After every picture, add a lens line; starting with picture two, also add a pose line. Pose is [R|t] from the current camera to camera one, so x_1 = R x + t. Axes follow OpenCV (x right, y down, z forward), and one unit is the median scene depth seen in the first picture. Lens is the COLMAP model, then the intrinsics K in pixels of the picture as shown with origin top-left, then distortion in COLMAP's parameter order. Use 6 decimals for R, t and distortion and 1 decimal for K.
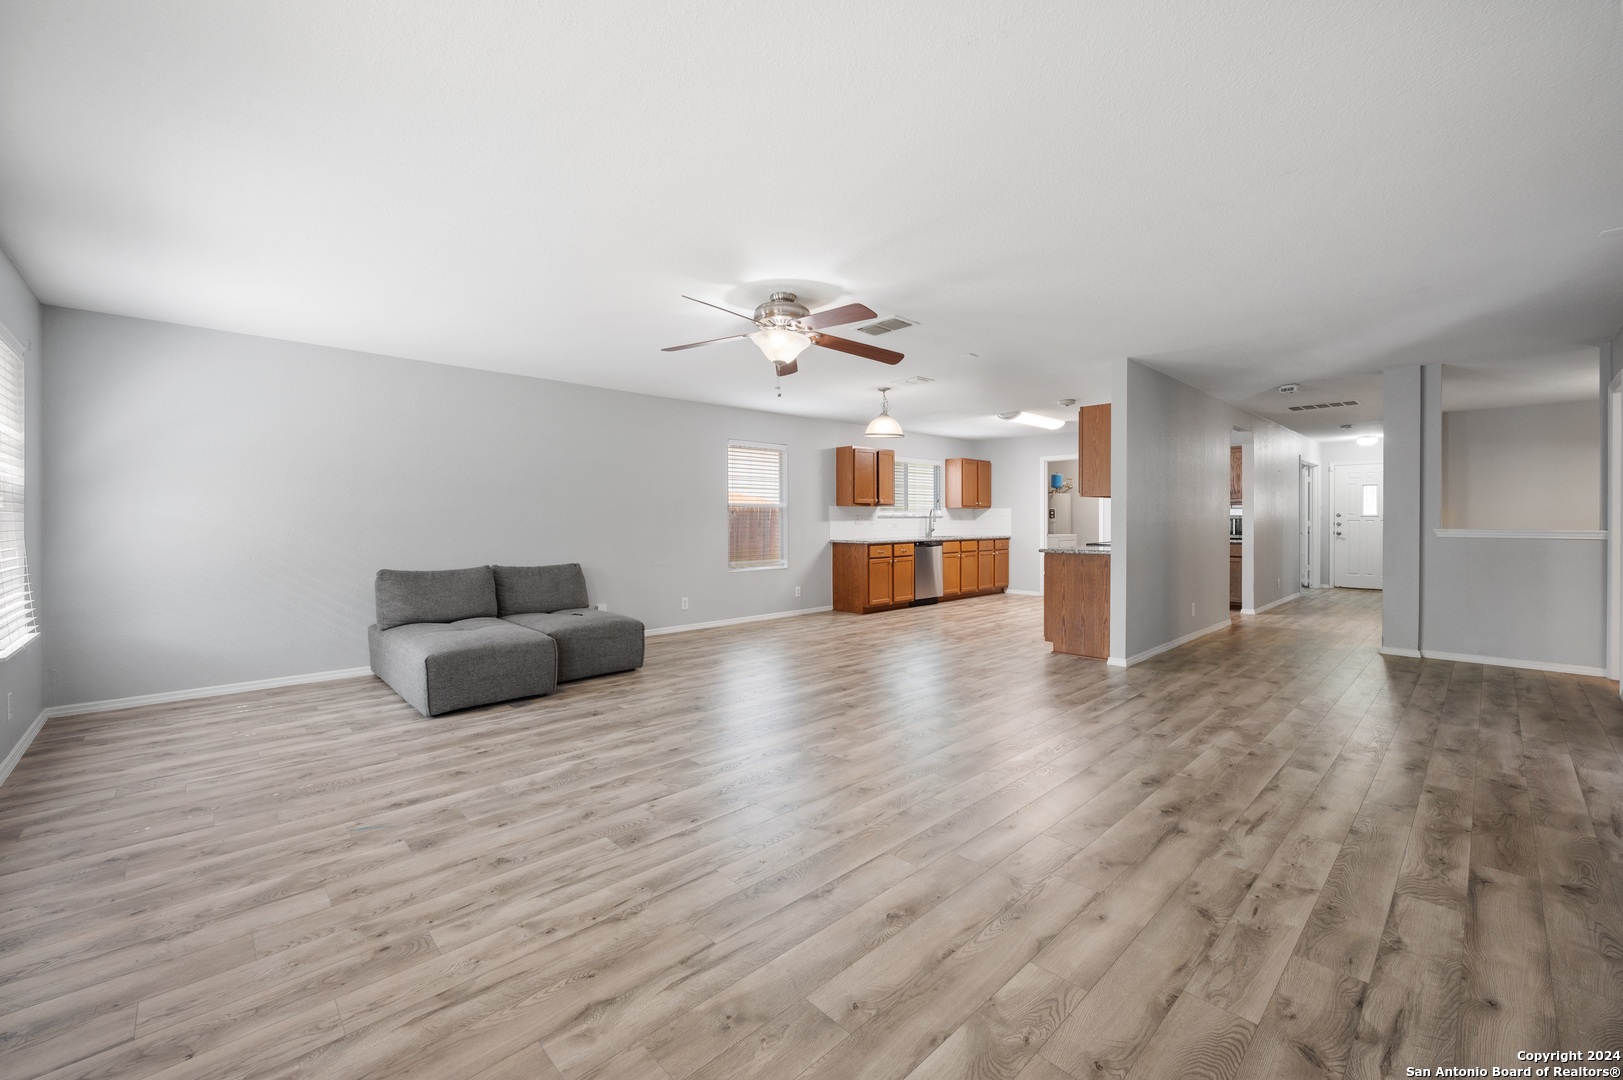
lens RADIAL K [[649.6, 0, 805.7], [0, 649.6, 522.6], [0, 0, 1]] dist [0.003801, -0.000085]
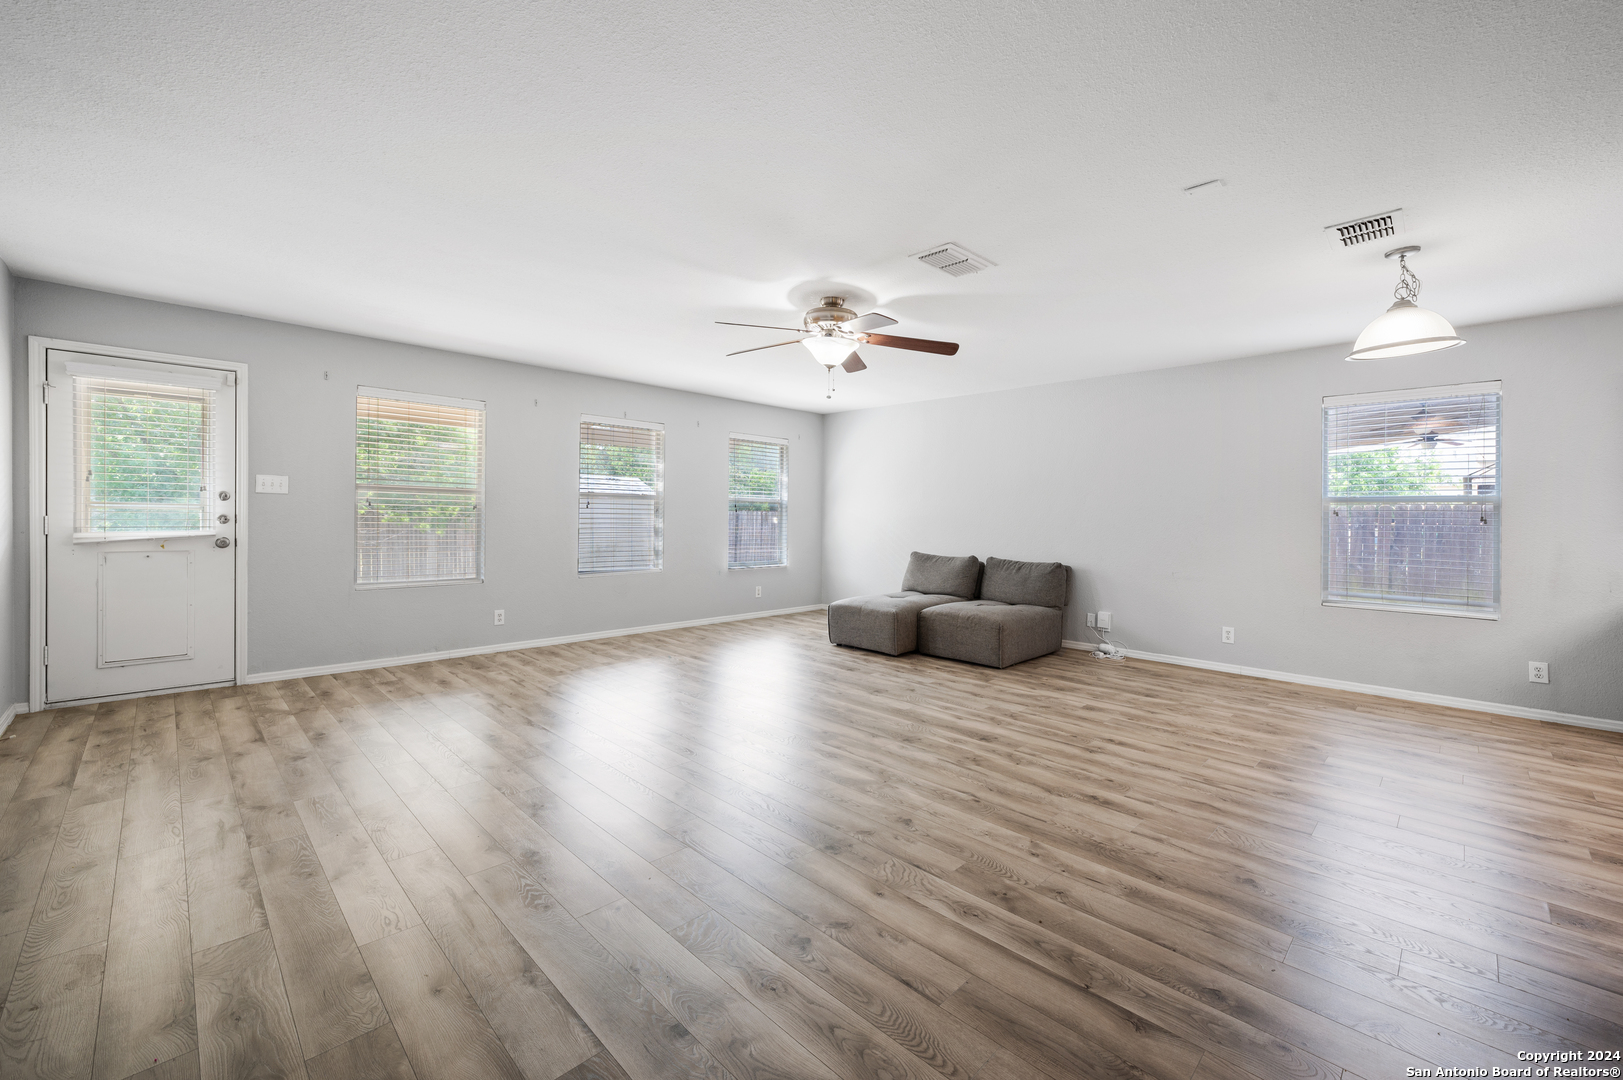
lens RADIAL K [[649.6, 0, 817.9], [0, 649.6, 527.4], [0, 0, 1]] dist [0.003801, -0.000085]
pose [[0.033415, 0.018602, -0.999268, 0.420133], [-0.016215, 0.999705, 0.018068, -0.002893], [0.999310, 0.015599, 0.033706, 0.397195]]
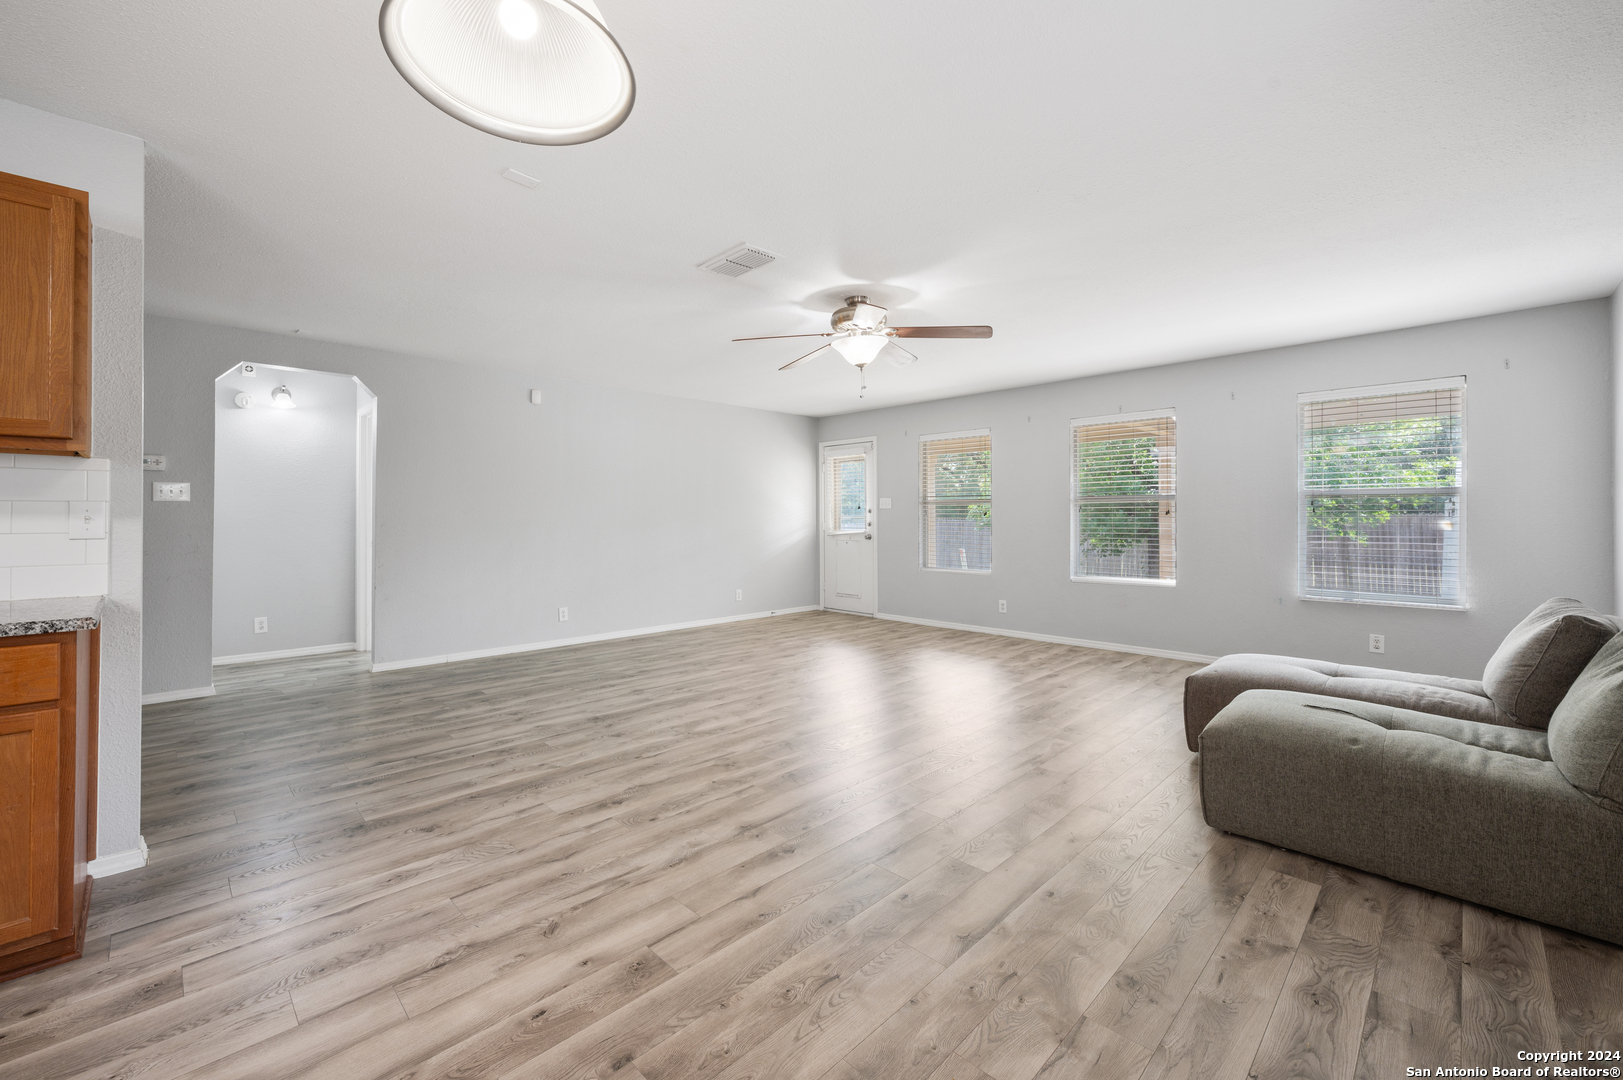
lens RADIAL K [[649.6, 0, 800.8], [0, 649.6, 527.7], [0, 0, 1]] dist [0.003801, -0.000085]
pose [[-0.999648, 0.002692, -0.026378, 0.028041], [0.002290, 0.999881, 0.015260, -0.001627], [0.026416, 0.015194, -0.999536, 0.854801]]
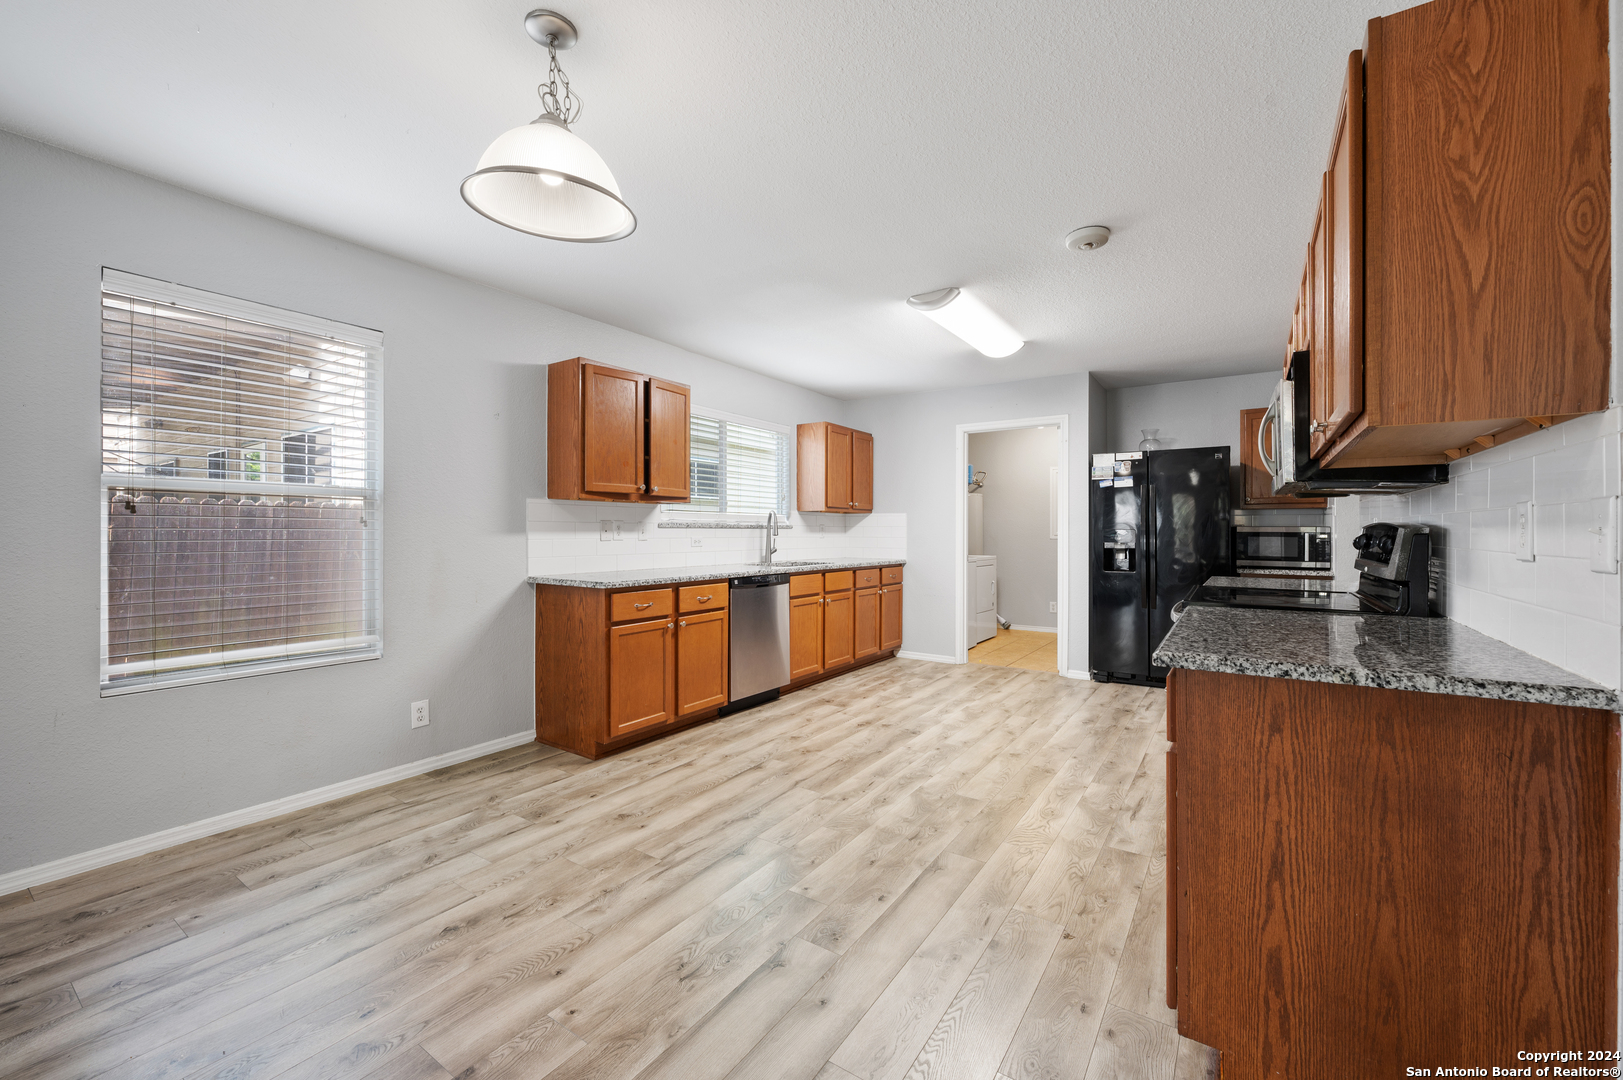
lens RADIAL K [[649.6, 0, 809.9], [0, 649.6, 531.5], [0, 0, 1]] dist [0.003801, -0.000085]
pose [[0.975592, 0.005406, 0.219523, 0.117949], [-0.003684, 0.999959, -0.008249, -0.000582], [-0.219559, 0.007239, 0.975572, 0.516647]]
